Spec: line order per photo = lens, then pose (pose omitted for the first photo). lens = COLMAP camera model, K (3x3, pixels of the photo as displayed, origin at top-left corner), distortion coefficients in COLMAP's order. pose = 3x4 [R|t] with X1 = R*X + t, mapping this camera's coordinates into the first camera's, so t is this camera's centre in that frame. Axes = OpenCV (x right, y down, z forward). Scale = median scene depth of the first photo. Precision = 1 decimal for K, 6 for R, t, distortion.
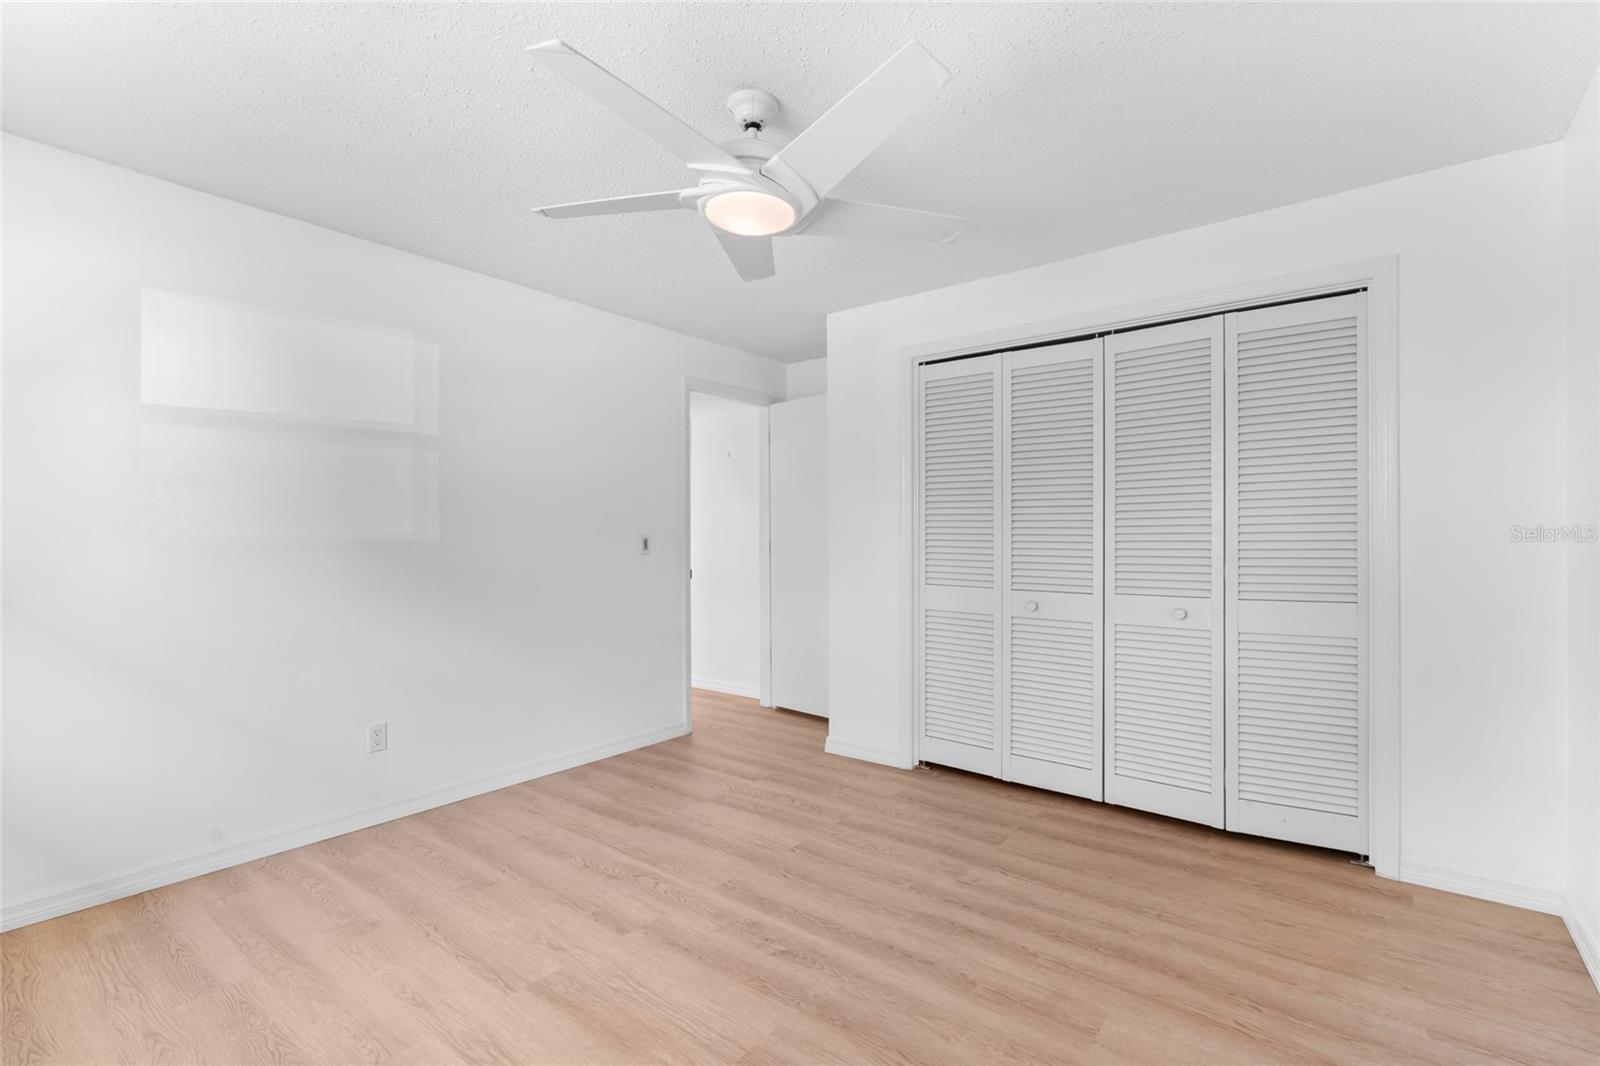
lens RADIAL K [[723.0, 0, 817.9], [0, 723.0, 537.0], [0, 0, 1]] dist [-0.001764, 0.000366]
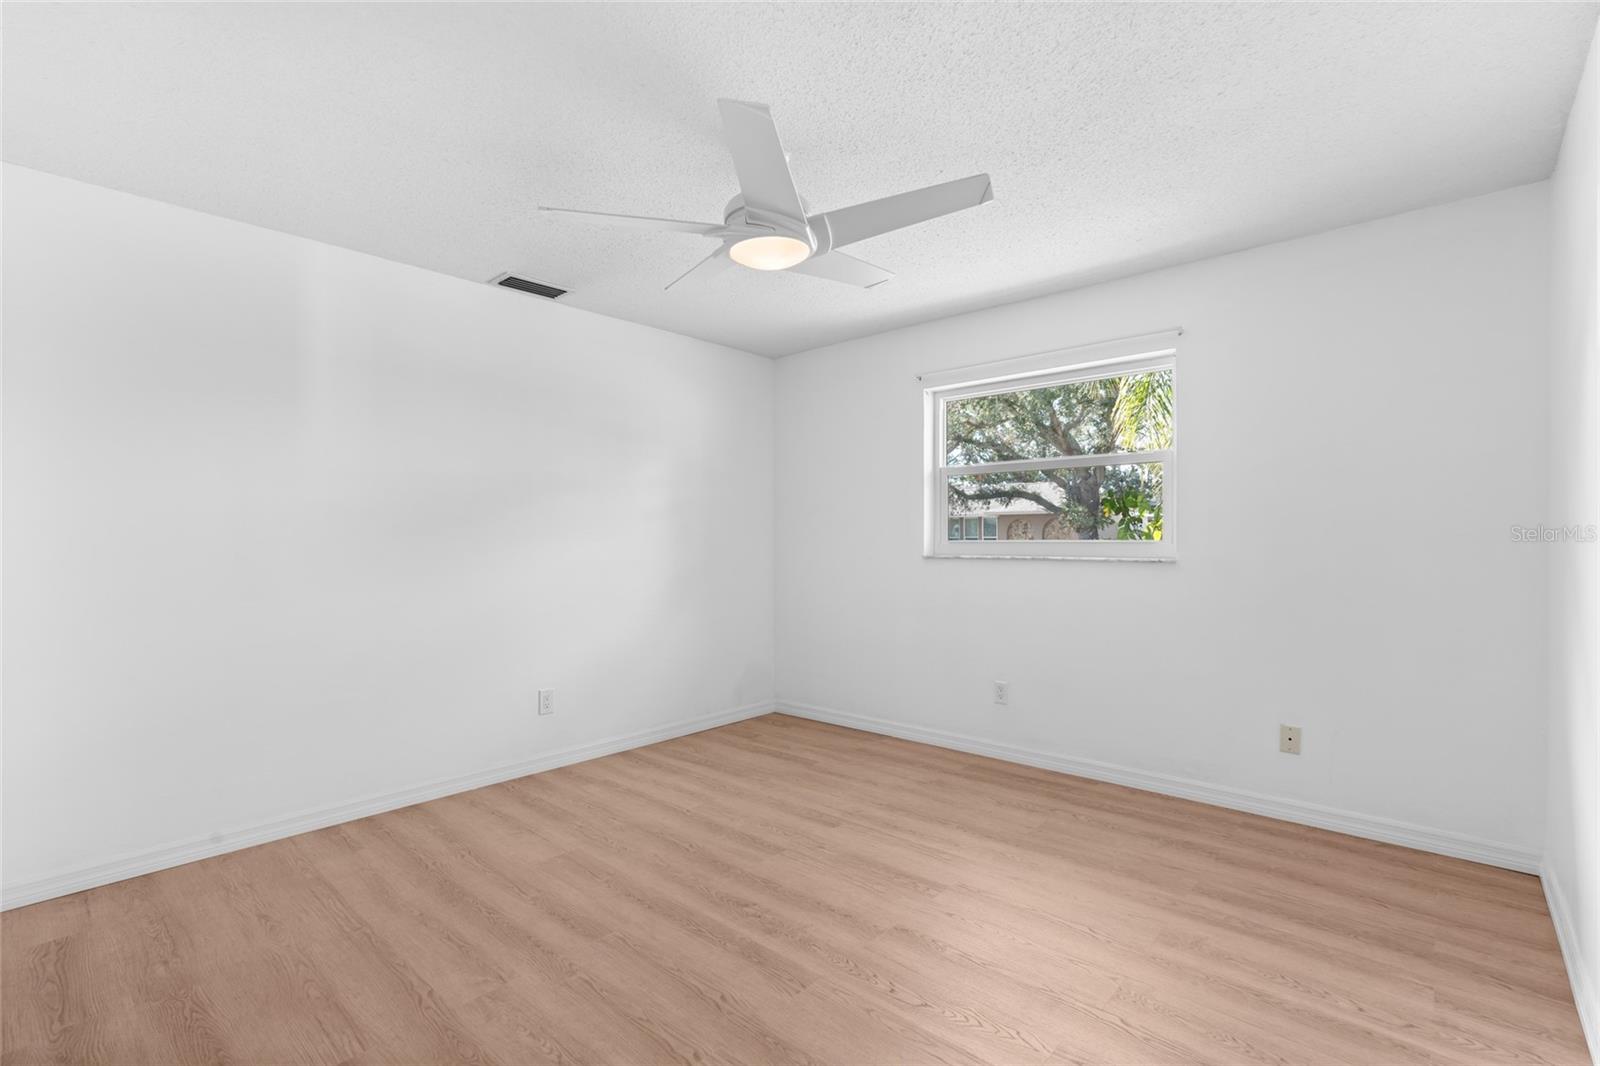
lens RADIAL K [[723.0, 0, 817.9], [0, 723.0, 537.0], [0, 0, 1]] dist [-0.001764, 0.000366]
pose [[-0.997893, 0.007675, 0.064427, -0.226347], [0.007380, 0.999961, -0.004822, 0.002692], [-0.064461, -0.004336, -0.997911, 2.027586]]
